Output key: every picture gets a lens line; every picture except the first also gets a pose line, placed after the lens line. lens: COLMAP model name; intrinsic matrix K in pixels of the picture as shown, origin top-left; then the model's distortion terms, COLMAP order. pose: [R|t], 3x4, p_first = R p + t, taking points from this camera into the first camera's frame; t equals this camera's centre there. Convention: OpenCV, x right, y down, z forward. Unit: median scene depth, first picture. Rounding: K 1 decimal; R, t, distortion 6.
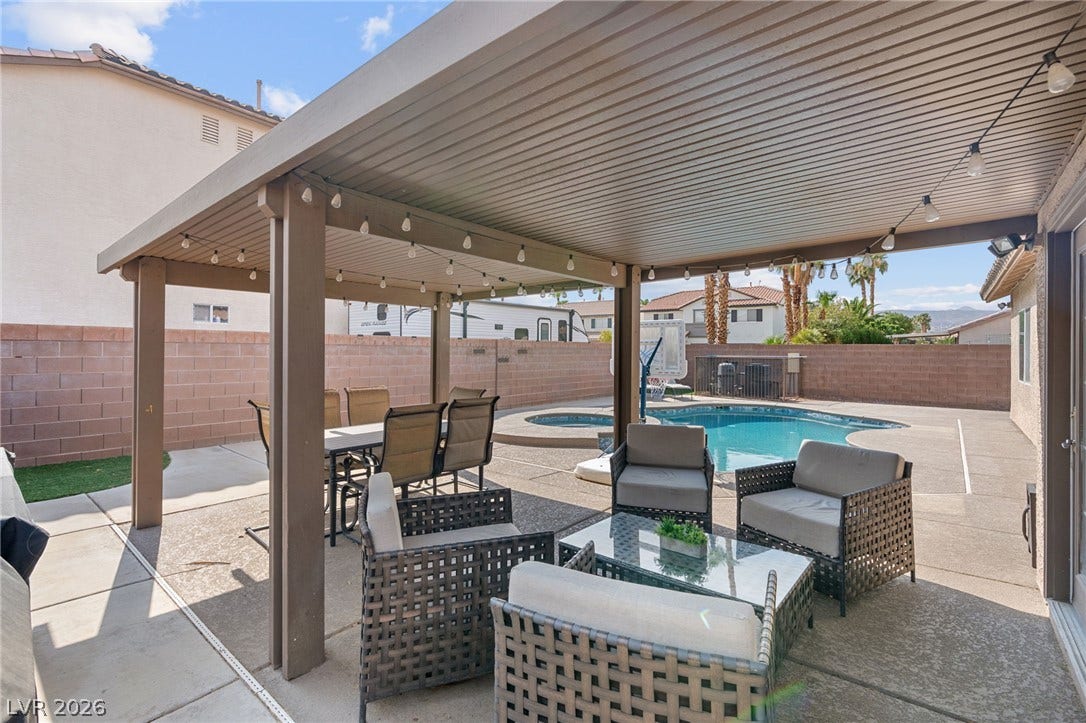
lens RADIAL K [[487.7, 0, 544.3], [0, 487.7, 356.4], [0, 0, 1]] dist [-0.000838, 0.000526]
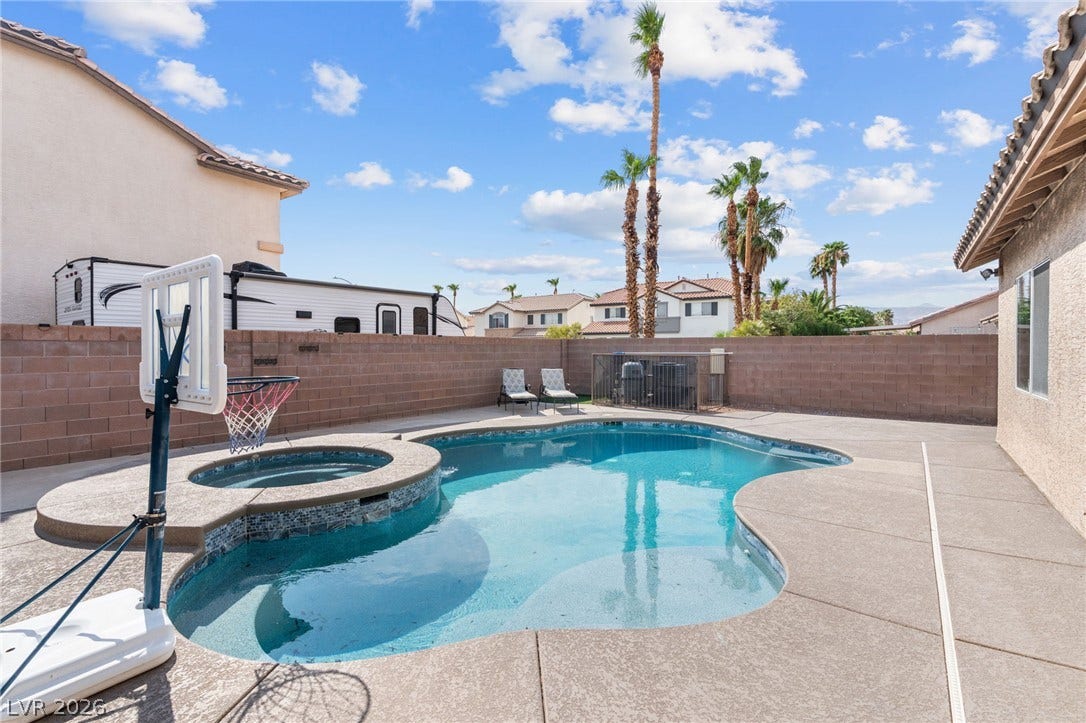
lens RADIAL K [[487.7, 0, 544.3], [0, 487.7, 356.4], [0, 0, 1]] dist [-0.000838, 0.000526]
pose [[0.998811, -0.007919, 0.048099, 0.202505], [0.007716, 0.999961, 0.004412, 0.000331], [-0.048132, -0.004035, 0.998833, 0.243318]]
